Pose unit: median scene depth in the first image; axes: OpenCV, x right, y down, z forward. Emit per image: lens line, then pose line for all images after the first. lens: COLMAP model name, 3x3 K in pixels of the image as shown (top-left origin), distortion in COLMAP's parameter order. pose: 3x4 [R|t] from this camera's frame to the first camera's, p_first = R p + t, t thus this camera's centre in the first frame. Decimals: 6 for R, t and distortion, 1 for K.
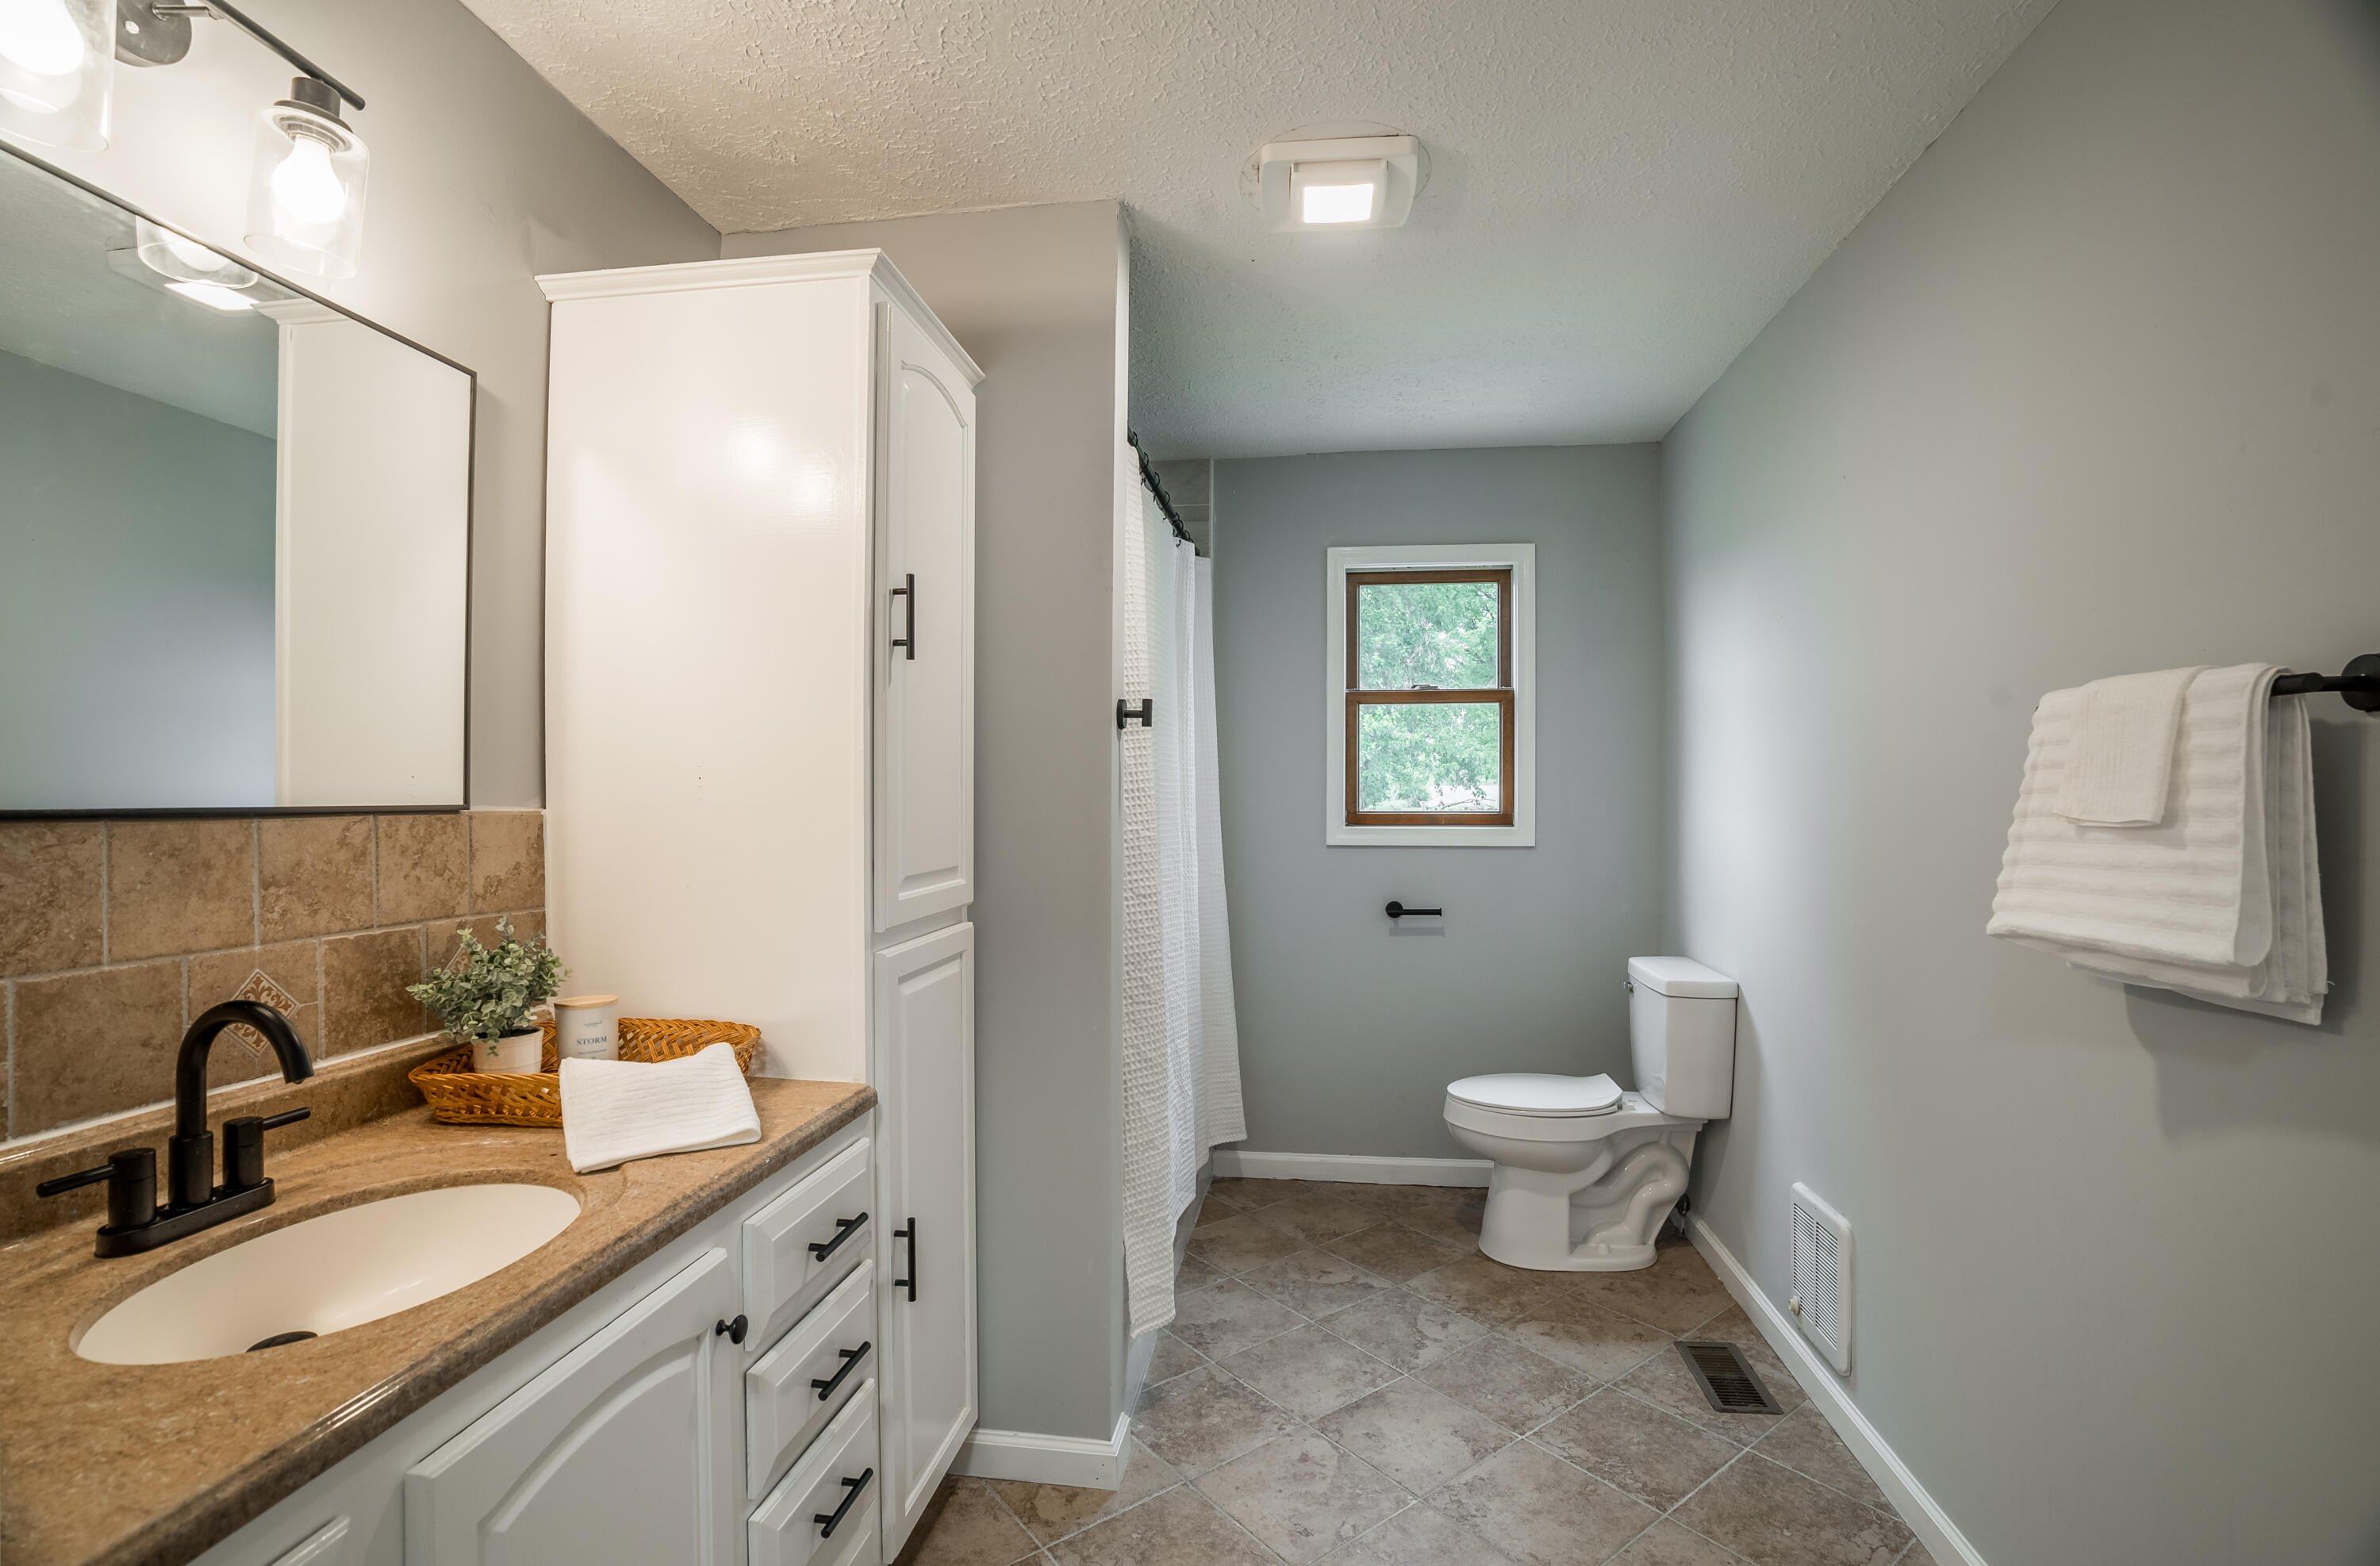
lens RADIAL K [[1119.9, 0, 1191.7], [0, 1119.9, 790.7], [0, 0, 1]] dist [-0.063493, 0.027251]
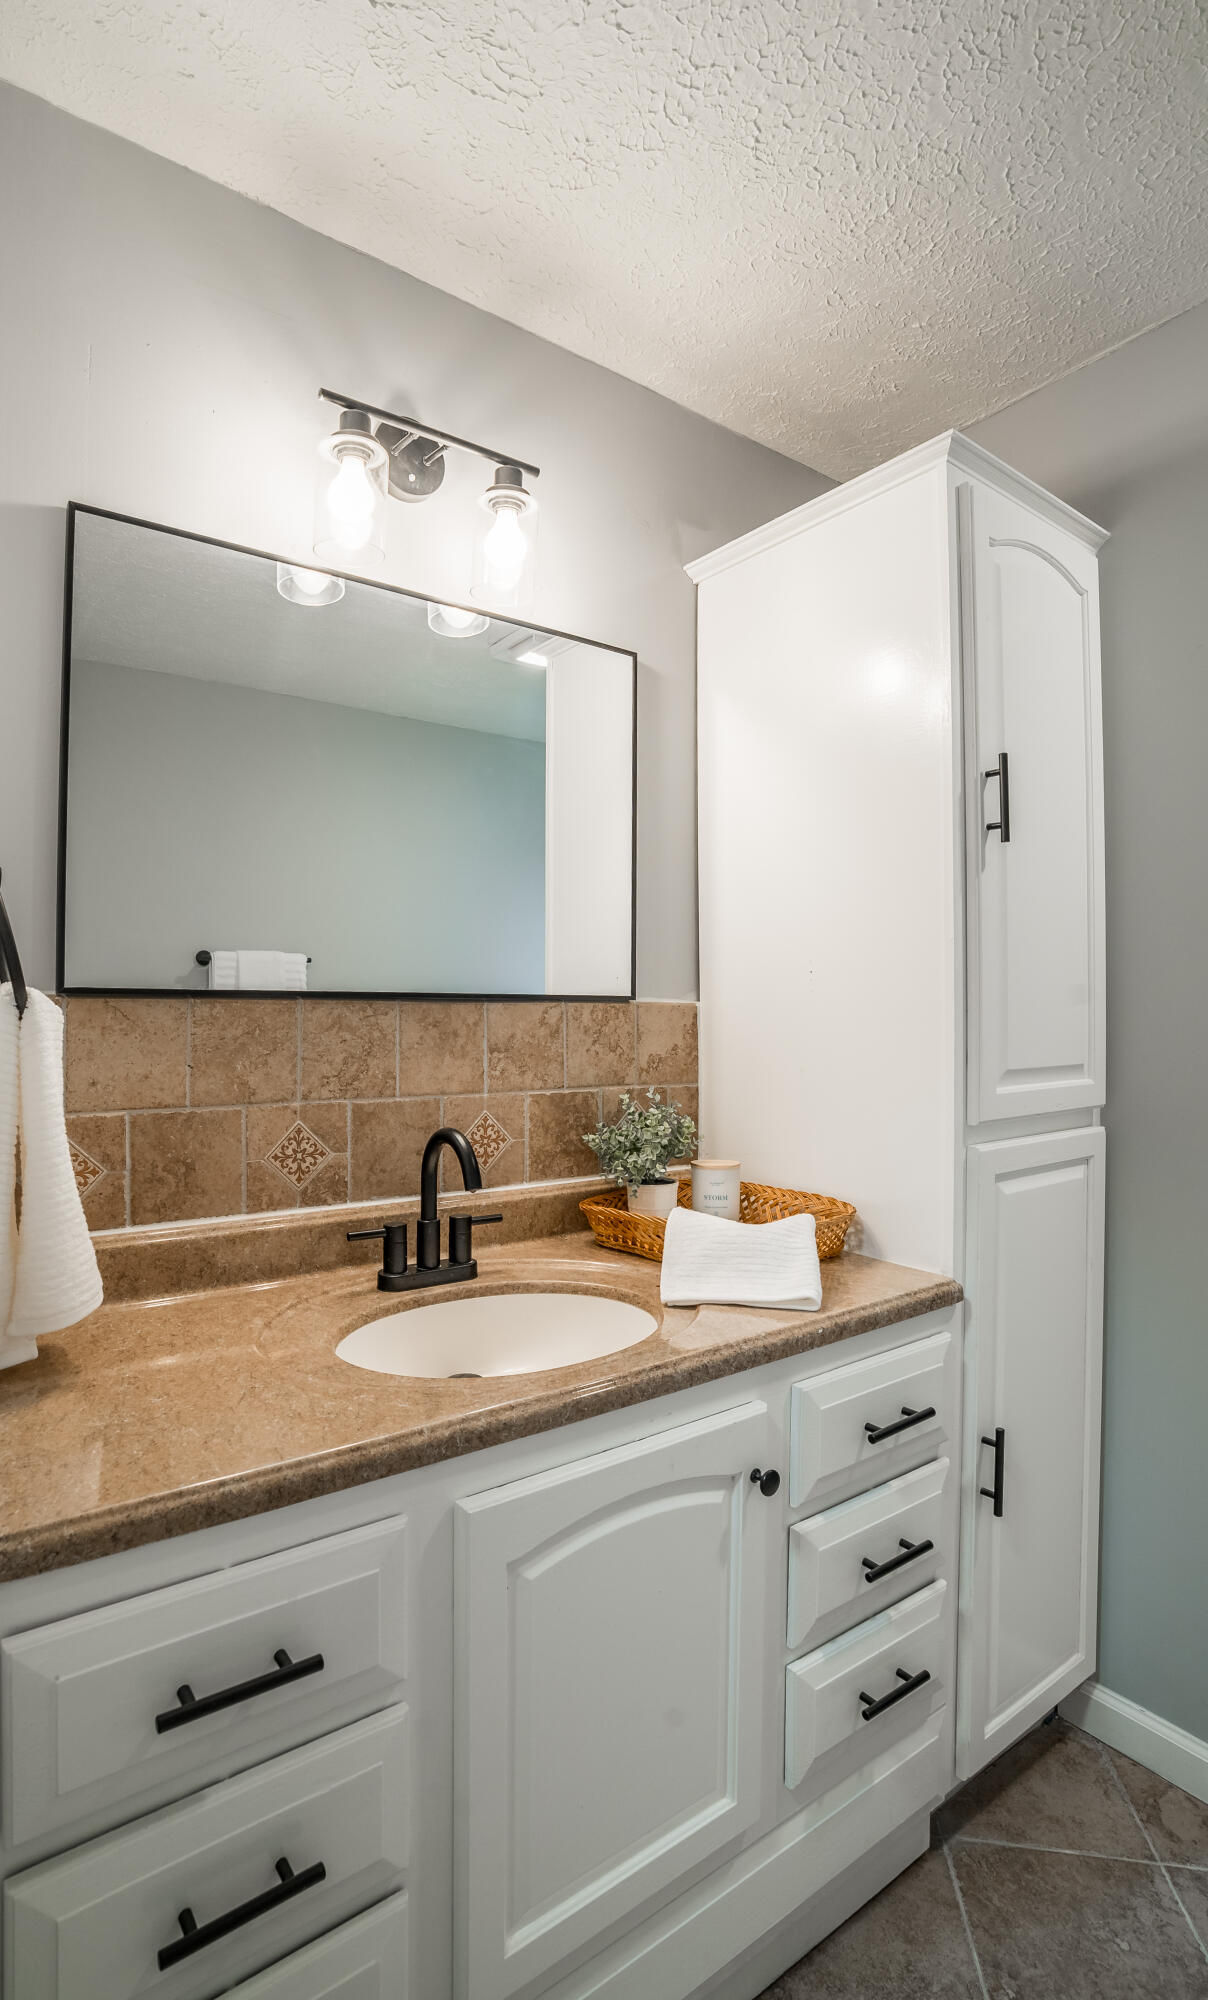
lens RADIAL K [[977.2, 0, 600.0], [0, 977.2, 1006.0], [0, 0, 1]] dist [-0.066595, 0.028079]
pose [[0.686080, -0.008676, -0.727475, 0.135747], [-0.001424, 0.999911, -0.013268, 0.042249], [0.727525, 0.010138, 0.686006, 0.221021]]
